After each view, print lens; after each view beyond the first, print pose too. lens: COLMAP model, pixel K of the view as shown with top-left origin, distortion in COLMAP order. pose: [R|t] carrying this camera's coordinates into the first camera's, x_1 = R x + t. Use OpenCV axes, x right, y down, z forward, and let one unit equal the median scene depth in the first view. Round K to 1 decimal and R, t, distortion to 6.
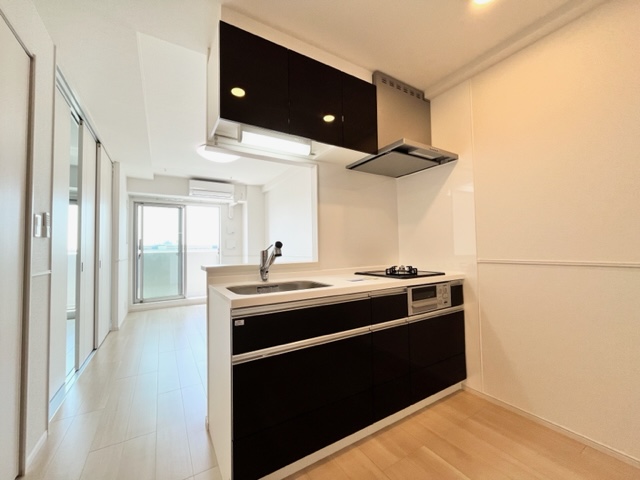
lens RADIAL K [[260.1, 0, 318.9], [0, 260.1, 240.7], [0, 0, 1]] dist [0.002353, -0.000168]
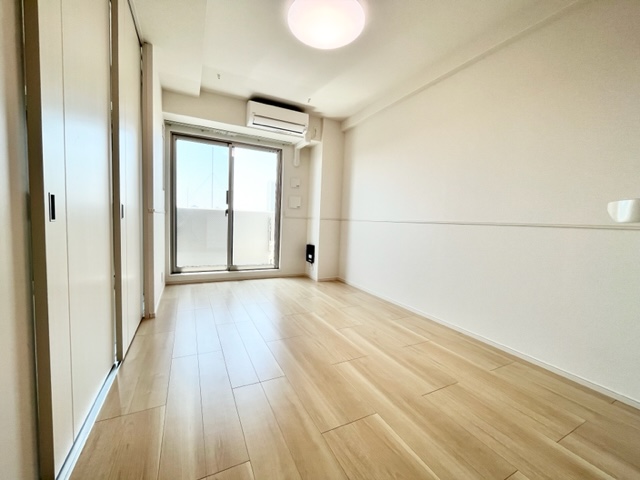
lens RADIAL K [[260.1, 0, 320.4], [0, 260.1, 238.9], [0, 0, 1]] dist [0.002353, -0.000168]
pose [[0.995165, 0.063665, -0.074793, -0.243874], [-0.055128, 0.992276, 0.111123, 0.037537], [0.081290, -0.106462, 0.990988, 0.311374]]
